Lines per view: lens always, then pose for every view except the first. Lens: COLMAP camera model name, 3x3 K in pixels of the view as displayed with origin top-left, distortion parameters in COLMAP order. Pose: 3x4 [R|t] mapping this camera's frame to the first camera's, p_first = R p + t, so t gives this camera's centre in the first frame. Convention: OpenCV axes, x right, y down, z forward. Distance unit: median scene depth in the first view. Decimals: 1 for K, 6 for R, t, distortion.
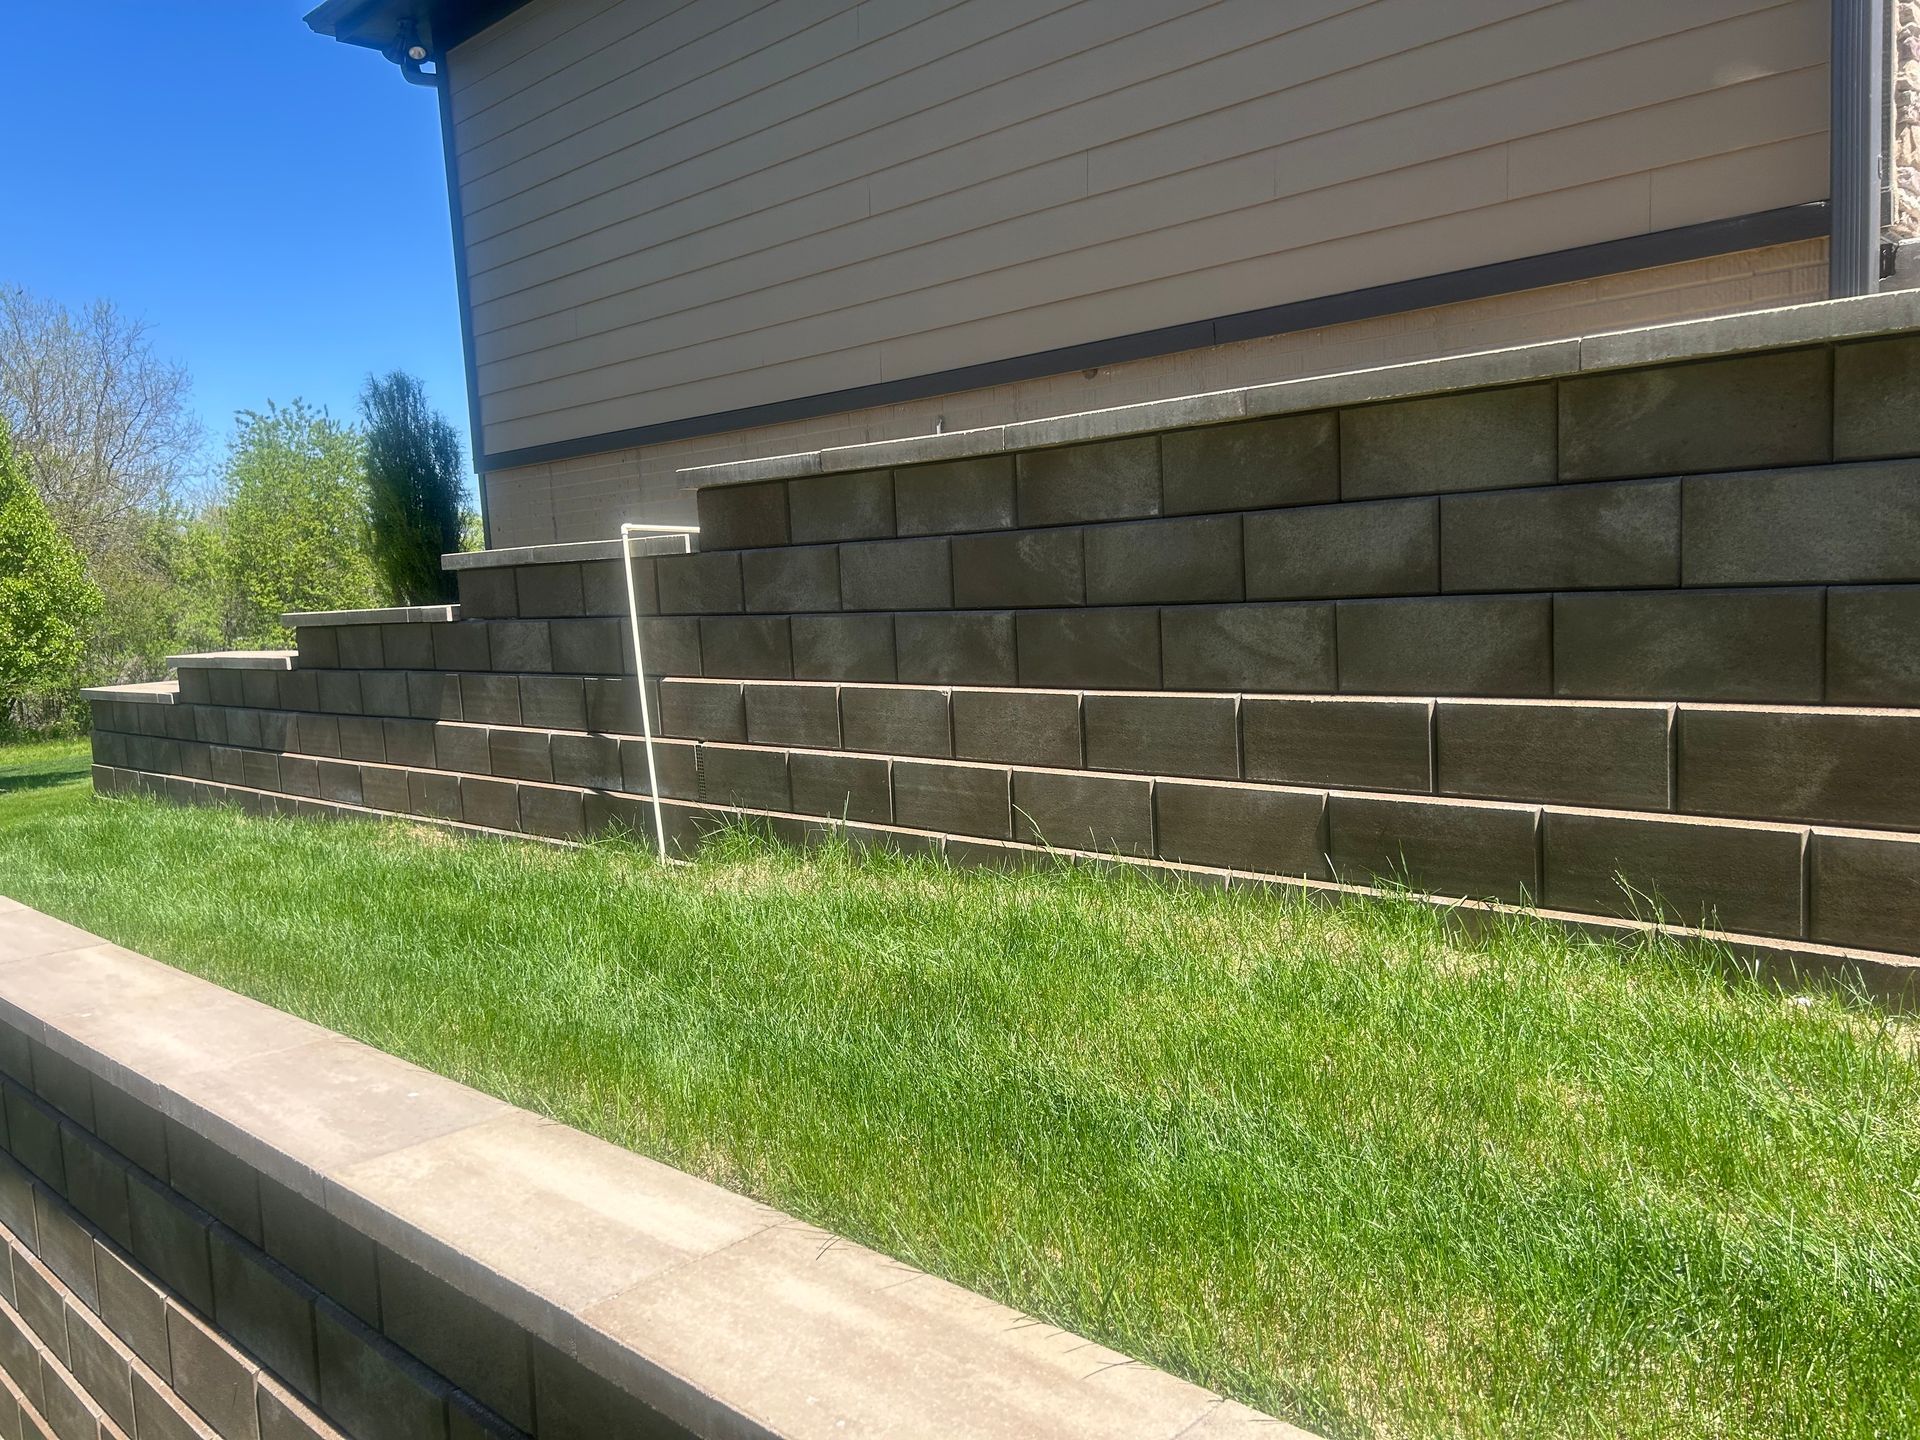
lens RADIAL K [[1448.1, 0, 961.5], [0, 1448.1, 729.1], [0, 0, 1]] dist [0.030088, -0.026012]
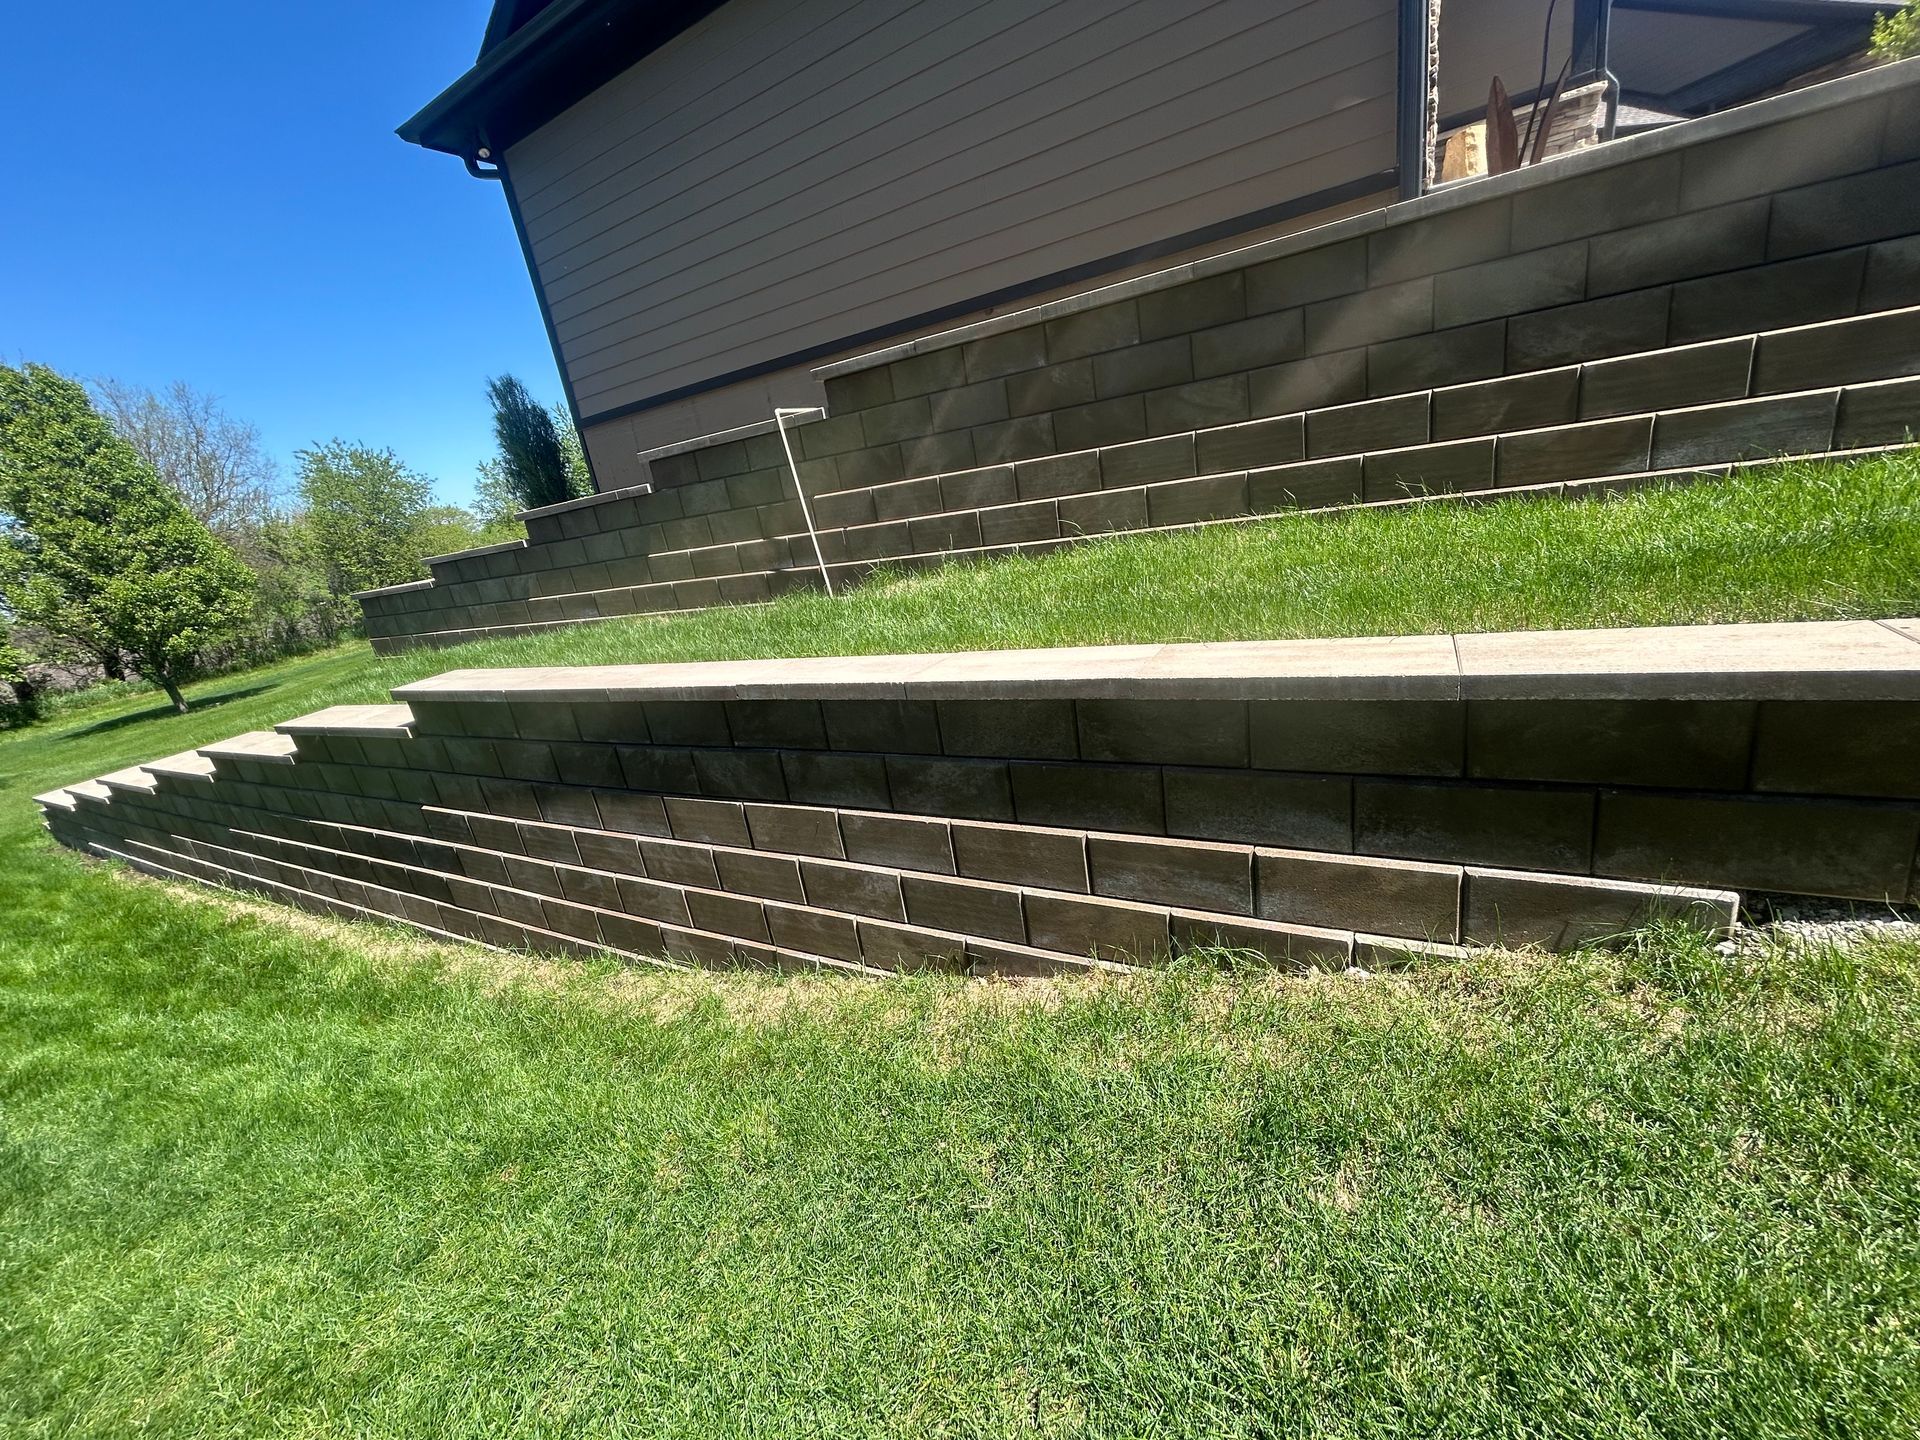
lens RADIAL K [[772.5, 0, 961.4], [0, 772.5, 717.1], [0, 0, 1]] dist [-0.004131, 0.001061]
pose [[0.962898, -0.174472, 0.205879, -0.291160], [0.137838, 0.973847, 0.180620, 0.088605], [-0.232008, -0.145540, 0.961764, -0.005772]]
